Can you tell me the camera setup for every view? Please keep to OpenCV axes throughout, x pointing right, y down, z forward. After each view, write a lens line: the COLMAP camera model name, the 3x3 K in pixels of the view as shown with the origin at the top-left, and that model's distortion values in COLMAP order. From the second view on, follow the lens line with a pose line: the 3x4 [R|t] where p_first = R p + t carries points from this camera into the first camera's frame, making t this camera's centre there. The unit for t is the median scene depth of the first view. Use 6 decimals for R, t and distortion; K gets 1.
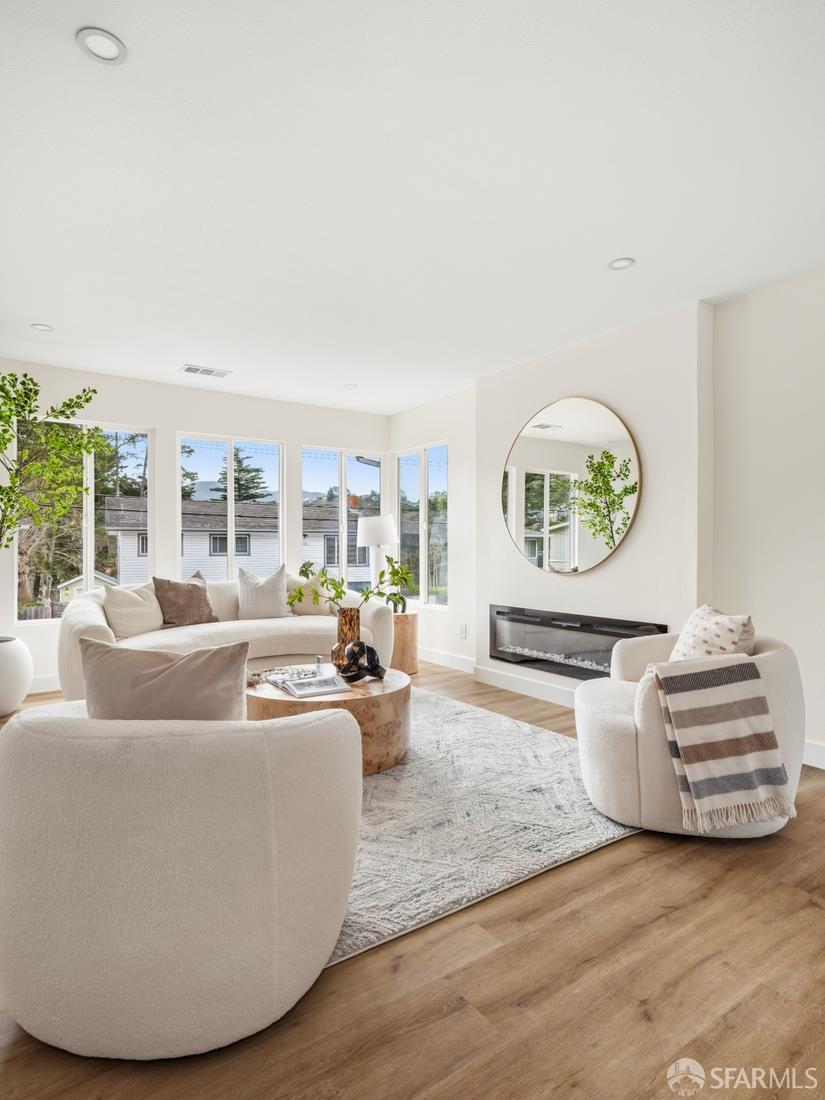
lens RADIAL K [[605.3, 0, 397.1], [0, 605.3, 545.7], [0, 0, 1]] dist [0.017913, -0.000531]
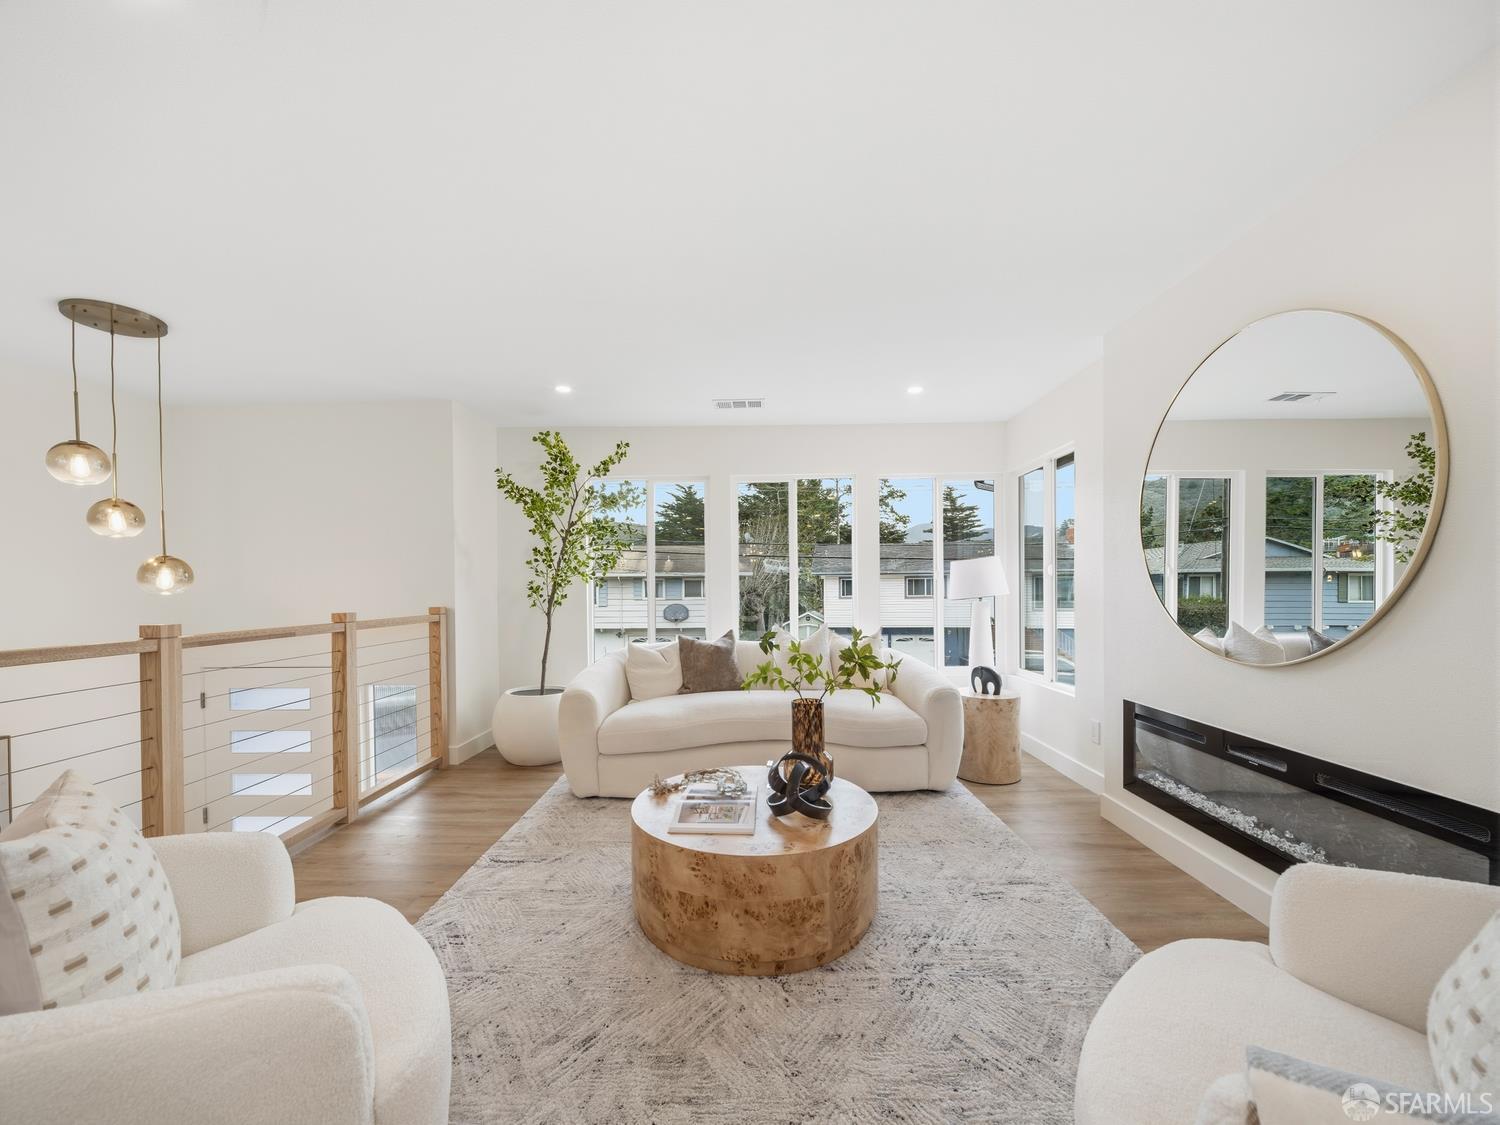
lens RADIAL K [[593.3, 0, 740.6], [0, 593.3, 593.0], [0, 0, 1]] dist [0.007938, -0.006580]
pose [[0.819261, -0.003702, -0.573409, 0.181217], [0.010102, 0.999917, 0.007977, -0.018949], [0.573332, -0.012327, 0.819230, 0.290597]]
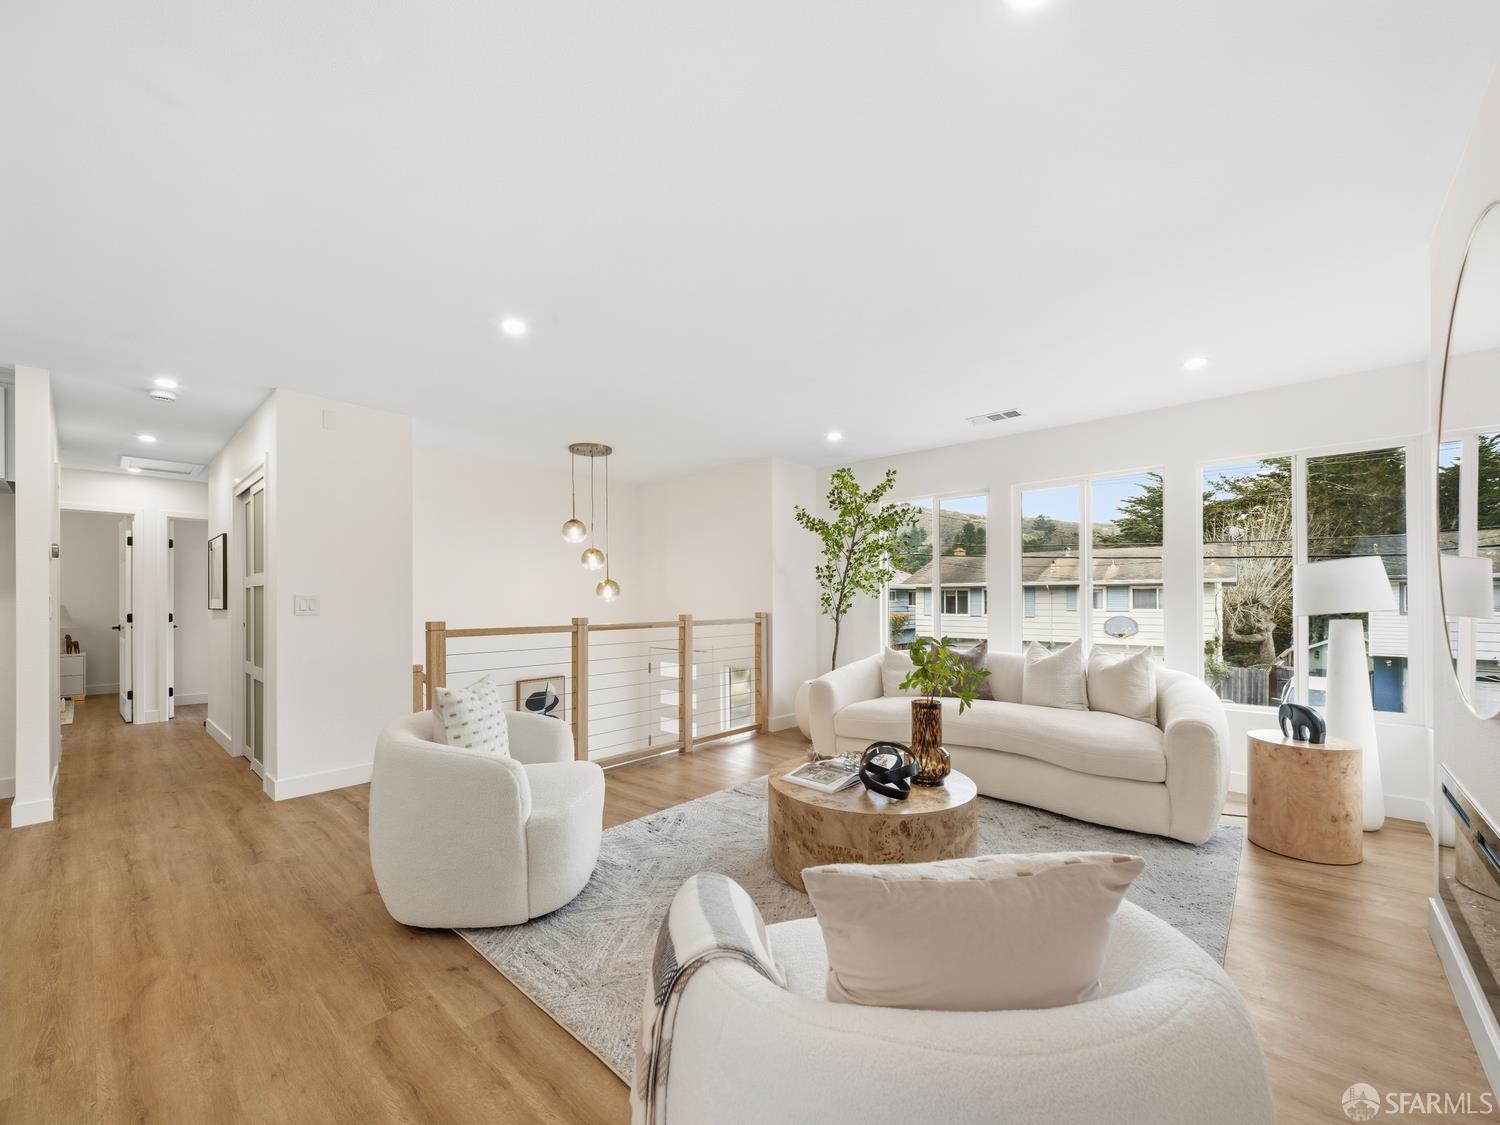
lens RADIAL K [[593.3, 0, 740.6], [0, 593.3, 593.0], [0, 0, 1]] dist [0.007938, -0.006580]
pose [[0.237504, -0.013161, -0.971297, 0.441718], [0.004348, 0.999913, -0.012486, -0.019390], [0.971377, -0.001257, 0.237541, 0.428183]]
